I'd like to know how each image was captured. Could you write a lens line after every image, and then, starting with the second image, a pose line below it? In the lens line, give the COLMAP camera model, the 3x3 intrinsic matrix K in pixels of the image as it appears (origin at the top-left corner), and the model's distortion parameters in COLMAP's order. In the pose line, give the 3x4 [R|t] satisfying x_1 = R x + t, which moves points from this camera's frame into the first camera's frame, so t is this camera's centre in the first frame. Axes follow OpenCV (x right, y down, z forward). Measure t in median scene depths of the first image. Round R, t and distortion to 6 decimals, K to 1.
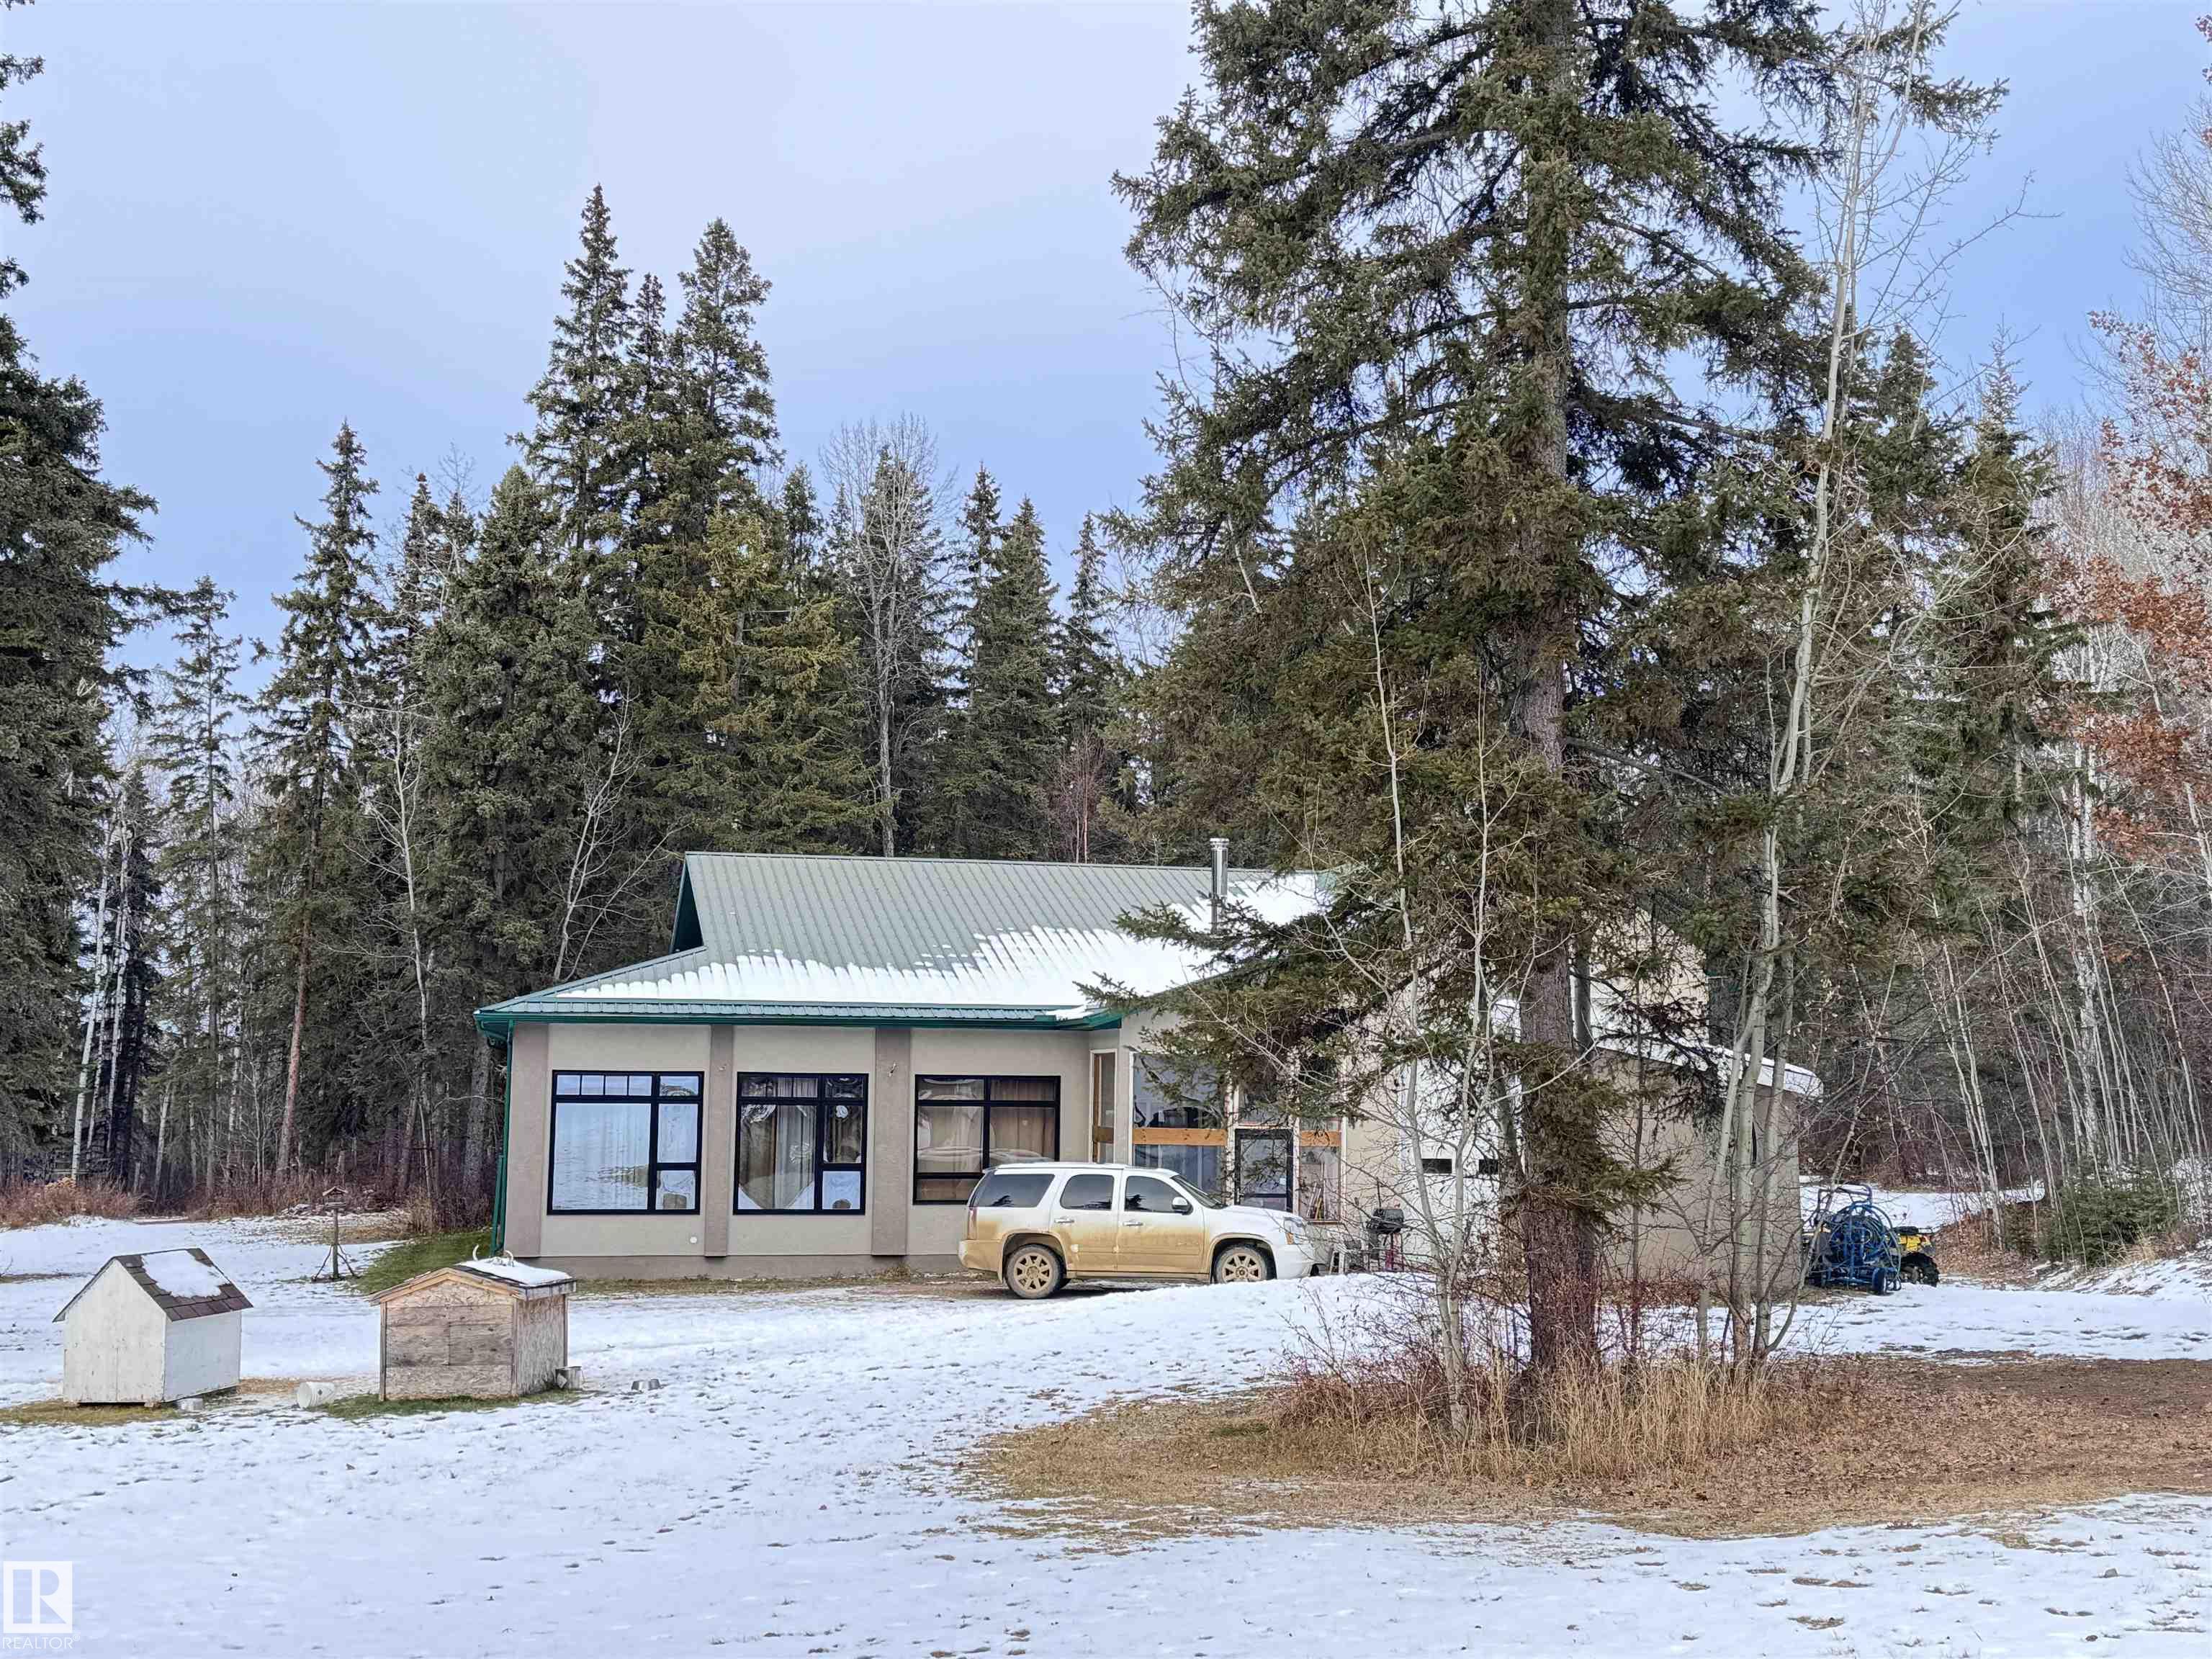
lens RADIAL K [[2837.4, 0, 1107.4], [0, 2837.4, 828.4], [0, 0, 1]] dist [0.140989, 0.000000]
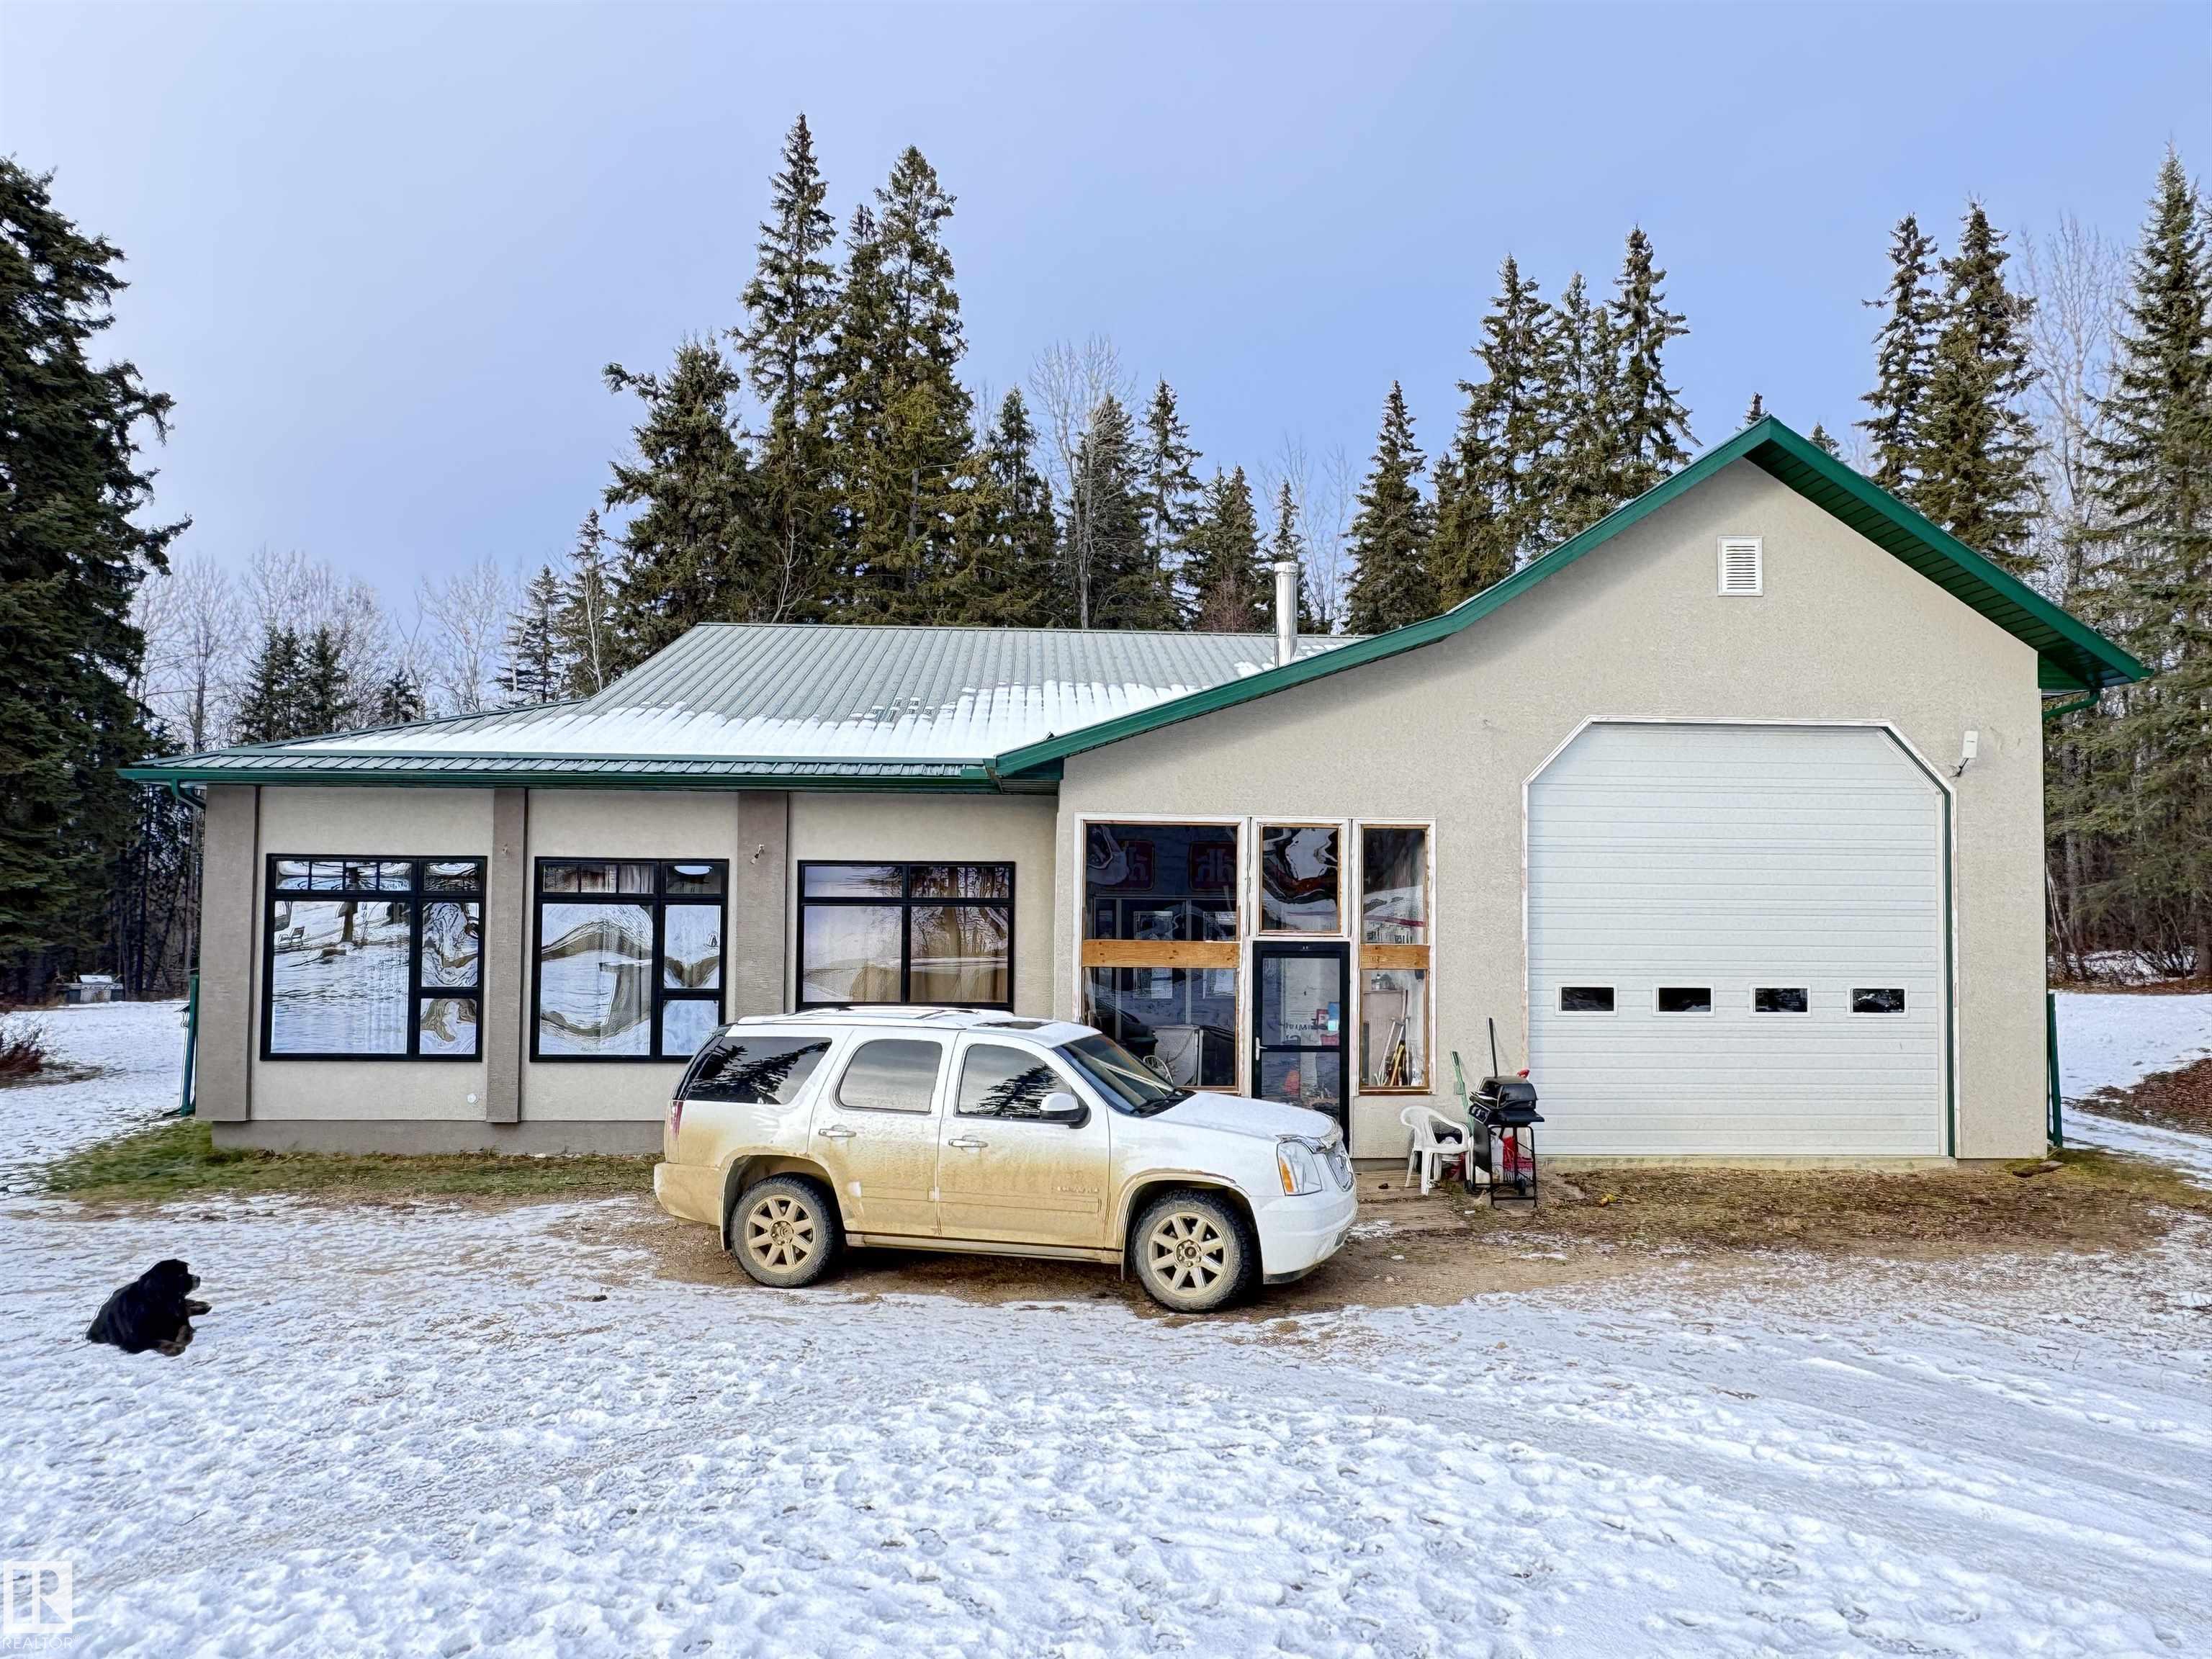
lens RADIAL K [[1535.2, 0, 1101.1], [0, 1535.2, 829.4], [0, 0, 1]] dist [-0.006404, -0.000493]
pose [[0.986460, -0.011412, -0.163606, 0.055401], [0.019122, 0.998775, 0.045632, 0.054343], [0.162885, -0.048143, 0.985470, 0.551987]]
